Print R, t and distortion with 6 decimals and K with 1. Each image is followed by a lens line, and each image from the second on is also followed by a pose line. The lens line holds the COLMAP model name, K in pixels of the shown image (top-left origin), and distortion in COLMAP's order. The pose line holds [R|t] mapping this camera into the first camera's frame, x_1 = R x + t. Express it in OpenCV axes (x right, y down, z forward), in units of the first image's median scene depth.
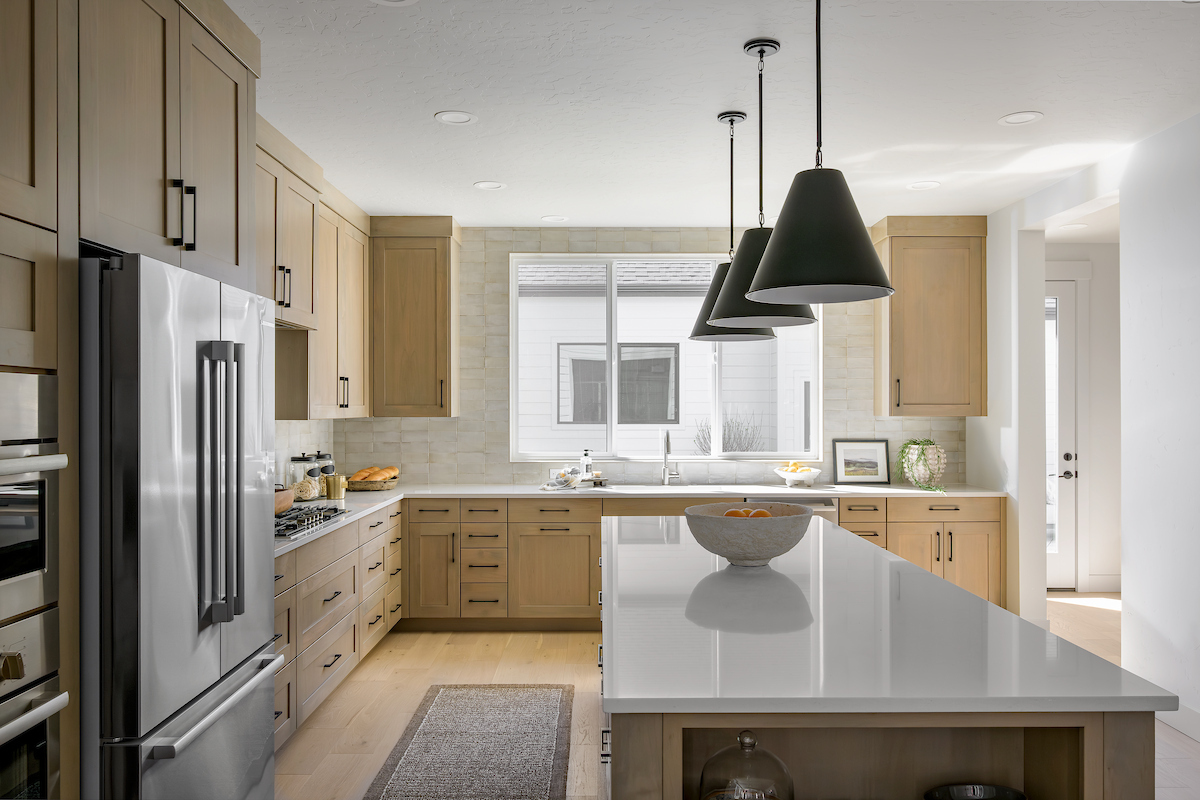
lens RADIAL K [[893.0, 0, 601.8], [0, 893.0, 403.2], [0, 0, 1]] dist [0.001519, -0.000224]
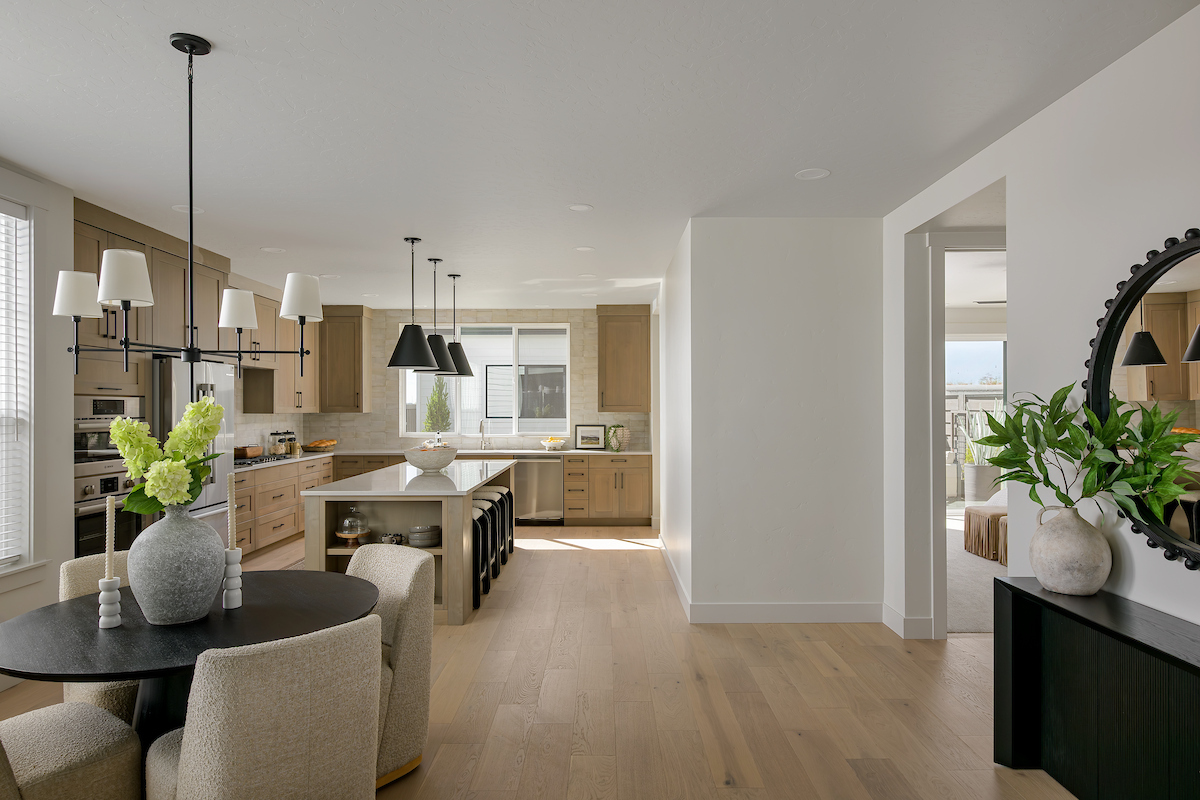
lens RADIAL K [[738.3, 0, 605.0], [0, 738.3, 401.5], [0, 0, 1]] dist [0.000326, -0.001827]
pose [[0.999970, -0.000240, -0.007772, 0.351554], [0.000213, 0.999994, -0.003444, -0.002324], [0.007773, 0.003443, 0.999964, -0.541607]]
